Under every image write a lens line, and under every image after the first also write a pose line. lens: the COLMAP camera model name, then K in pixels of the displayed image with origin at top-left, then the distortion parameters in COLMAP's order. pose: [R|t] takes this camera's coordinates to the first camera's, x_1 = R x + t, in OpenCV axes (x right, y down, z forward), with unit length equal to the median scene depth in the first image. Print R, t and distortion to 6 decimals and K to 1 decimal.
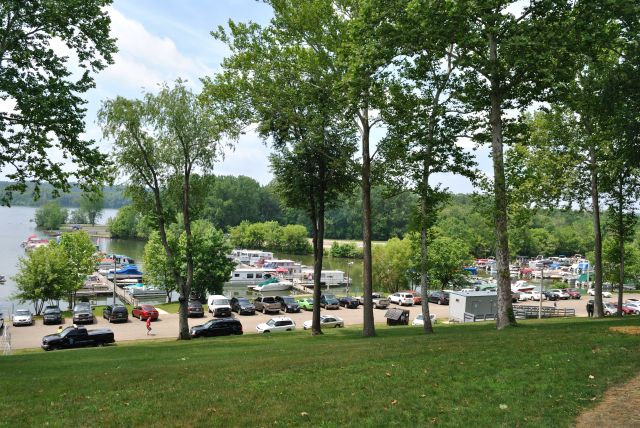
lens RADIAL K [[506.5, 0, 321.9], [0, 506.5, 213.0], [0, 0, 1]] dist [-0.075348, 0.000942]
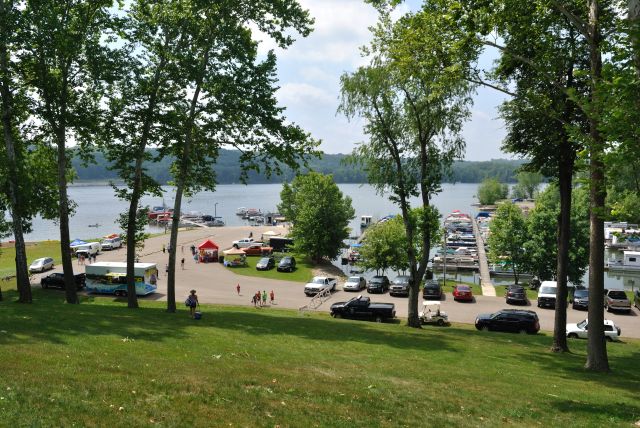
lens RADIAL K [[506.5, 0, 321.4], [0, 506.5, 214.6], [0, 0, 1]] dist [-0.075348, 0.000942]
pose [[0.639331, 0.010170, -0.768864, 0.296885], [0.031056, 0.998755, 0.039035, 0.012593], [0.768304, -0.048834, 0.638219, 0.298405]]
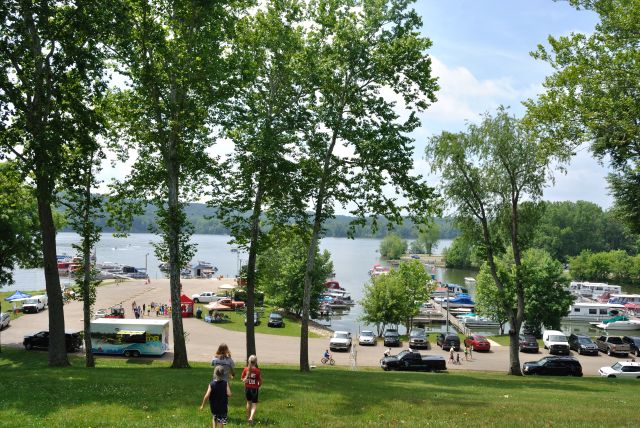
lens RADIAL K [[506.5, 0, 323.6], [0, 506.5, 211.7], [0, 0, 1]] dist [-0.075348, 0.000942]
pose [[0.803030, -0.047740, -0.594023, 0.008706], [0.010866, 0.997793, -0.065502, 0.000148], [0.595839, 0.046145, 0.801777, 0.009984]]
